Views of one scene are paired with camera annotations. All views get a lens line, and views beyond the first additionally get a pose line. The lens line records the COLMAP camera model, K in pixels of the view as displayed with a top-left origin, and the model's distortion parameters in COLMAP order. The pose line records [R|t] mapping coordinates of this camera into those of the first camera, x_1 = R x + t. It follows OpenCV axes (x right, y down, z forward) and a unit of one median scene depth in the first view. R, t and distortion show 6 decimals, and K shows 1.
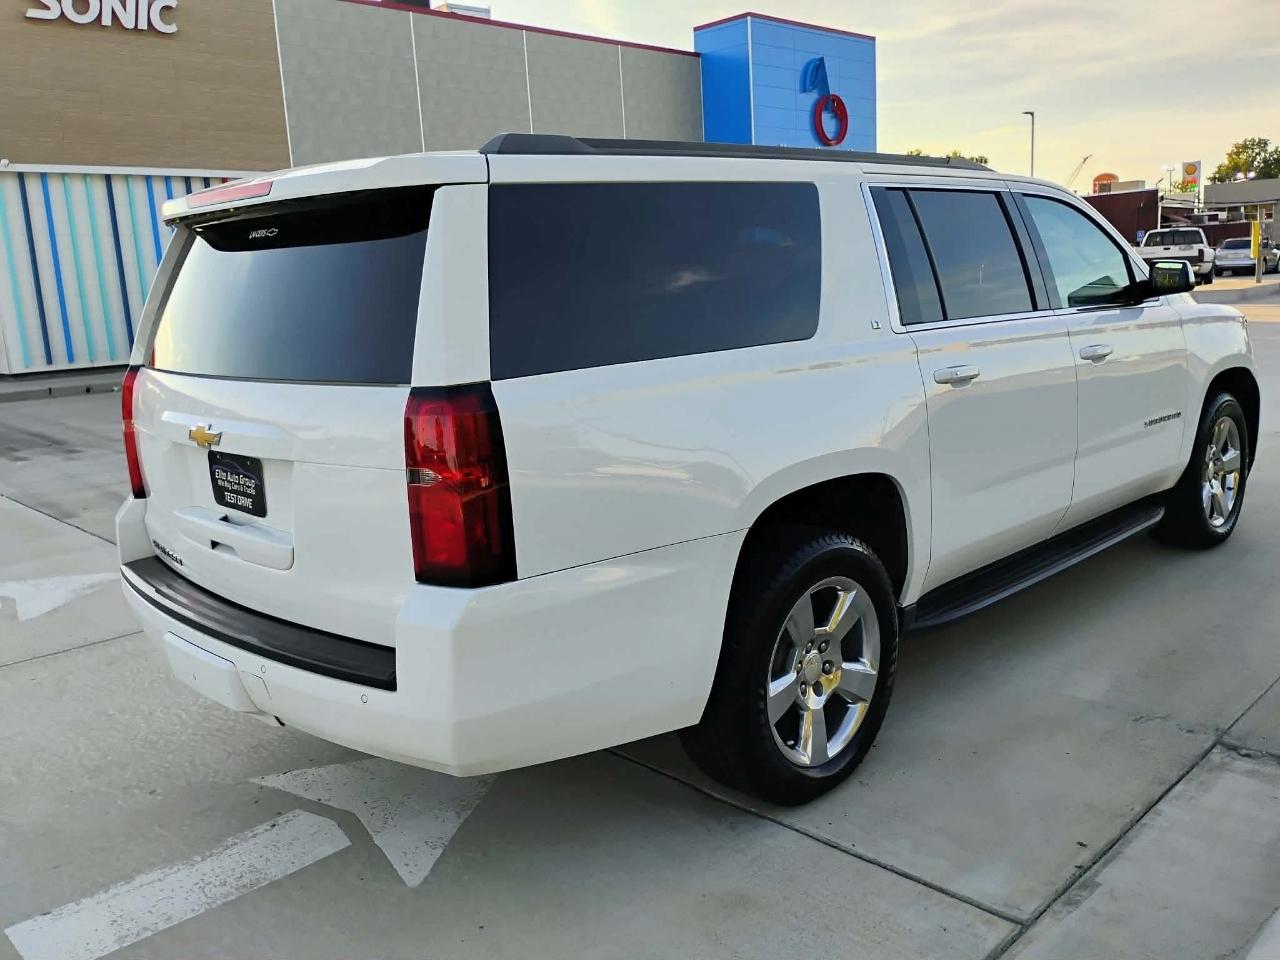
lens RADIAL K [[1100.2, 0, 640.0], [0, 1100.2, 480.0], [0, 0, 1]] dist [0.106449, -0.133862]
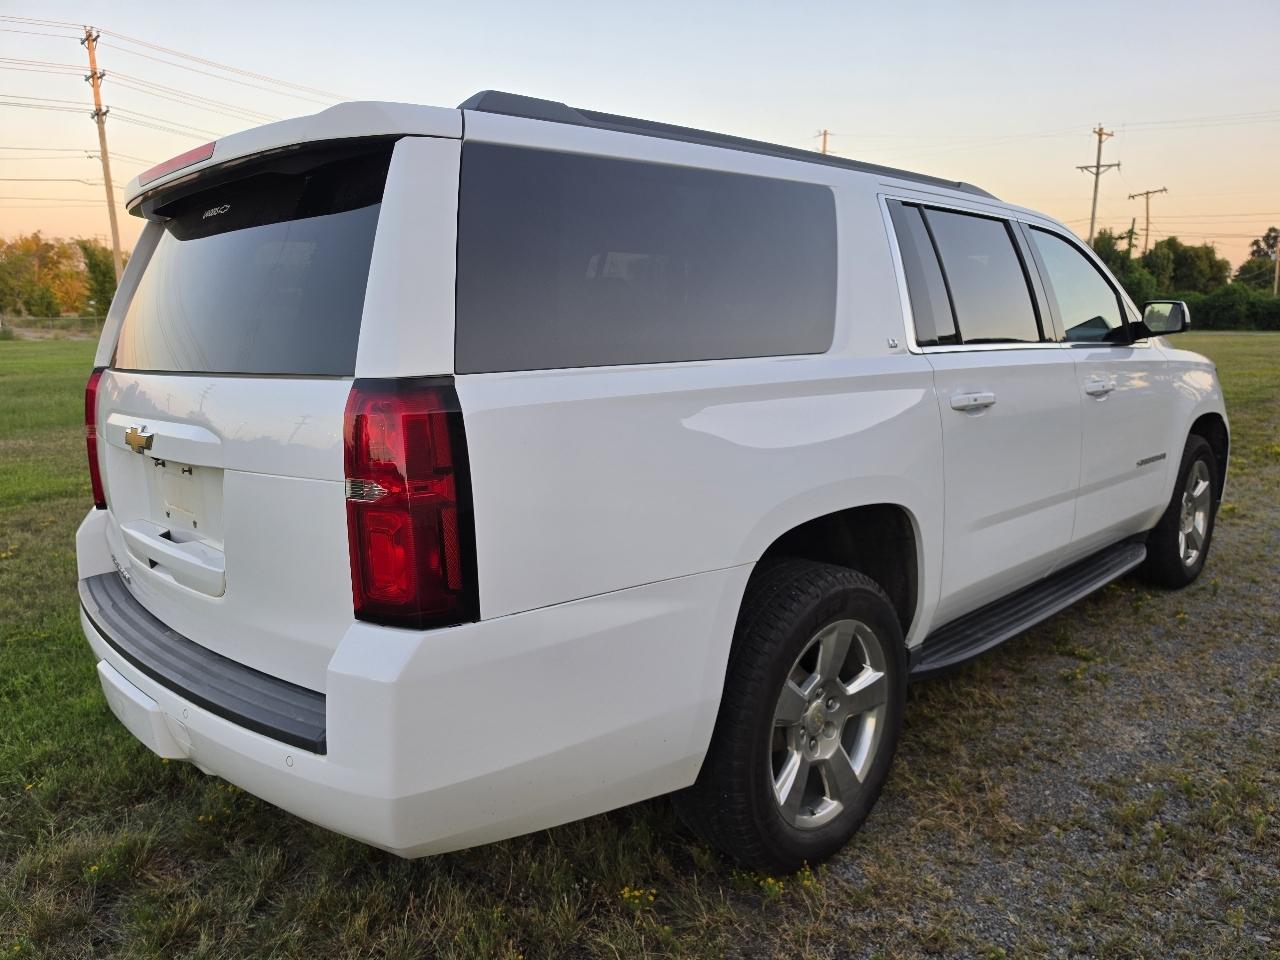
lens RADIAL K [[958.2, 0, 641.8], [0, 958.2, 479.7], [0, 0, 1]] dist [-0.006185, 0.007916]
pose [[0.999490, 0.029249, 0.012827, -0.003499], [-0.028873, 0.999175, -0.028551, 0.002797], [-0.013651, 0.028166, 0.999510, 0.246676]]
